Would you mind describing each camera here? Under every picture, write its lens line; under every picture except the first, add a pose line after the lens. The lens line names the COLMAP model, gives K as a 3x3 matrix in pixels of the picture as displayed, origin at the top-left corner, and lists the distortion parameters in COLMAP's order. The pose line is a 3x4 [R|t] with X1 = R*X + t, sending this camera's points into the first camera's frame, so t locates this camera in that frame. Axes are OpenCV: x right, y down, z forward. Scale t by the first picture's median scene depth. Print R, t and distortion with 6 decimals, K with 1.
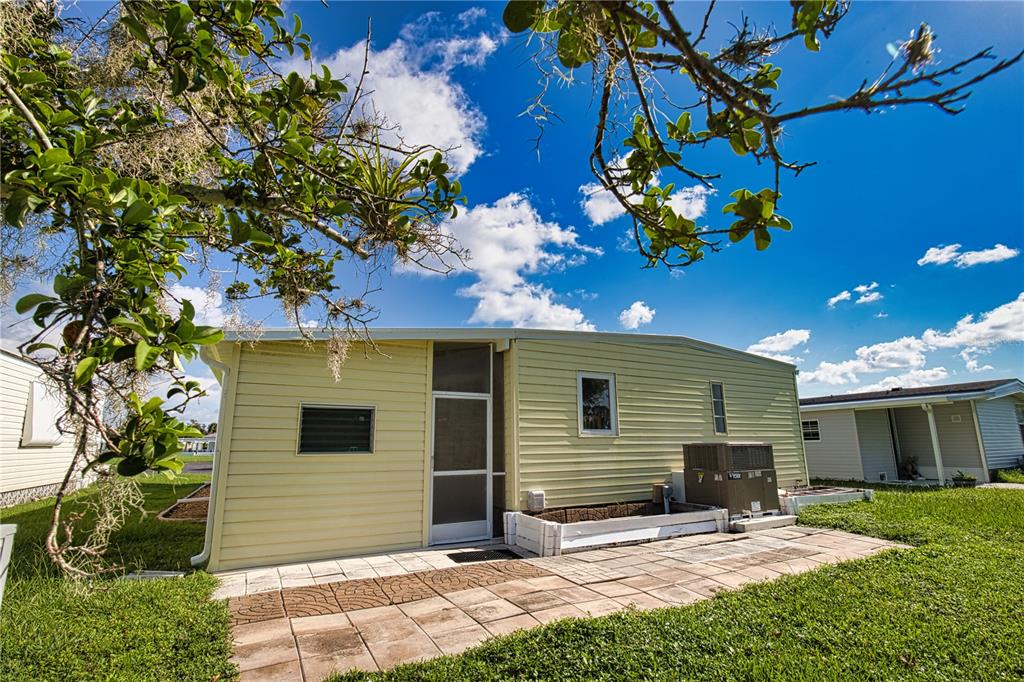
lens RADIAL K [[468.0, 0, 514.3], [0, 468.0, 345.5], [0, 0, 1]] dist [-0.026794, 0.000764]
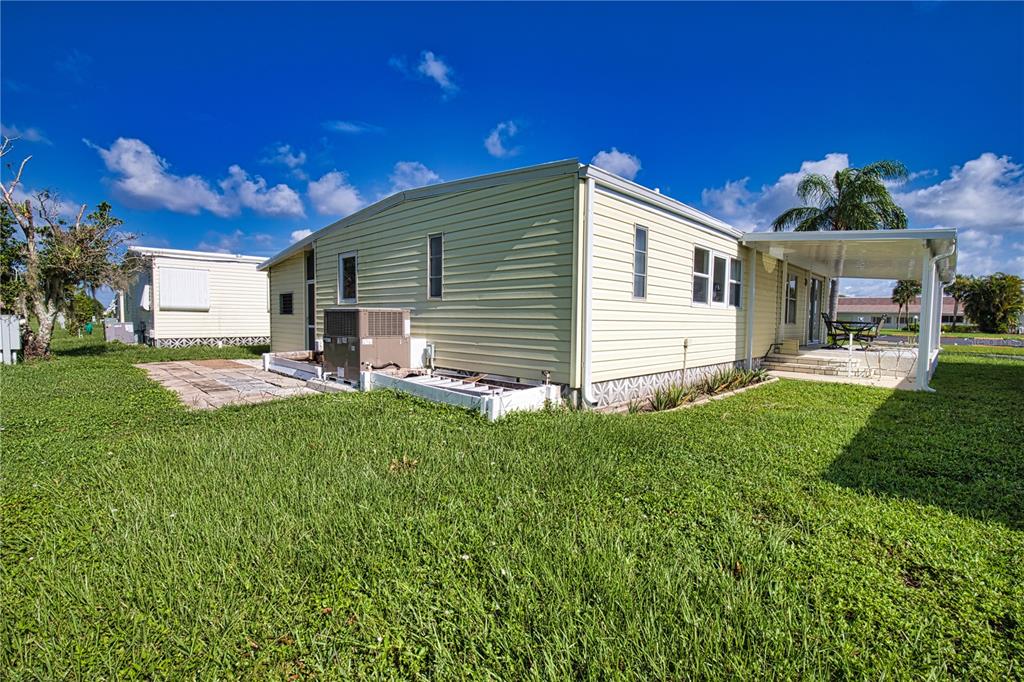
lens RADIAL K [[468.0, 0, 514.3], [0, 468.0, 345.5], [0, 0, 1]] dist [-0.026794, 0.000764]
pose [[0.298012, 0.064826, -0.952358, 1.259761], [0.186040, 0.974615, 0.124557, 0.192308], [0.936257, -0.214296, 0.278387, 0.872291]]
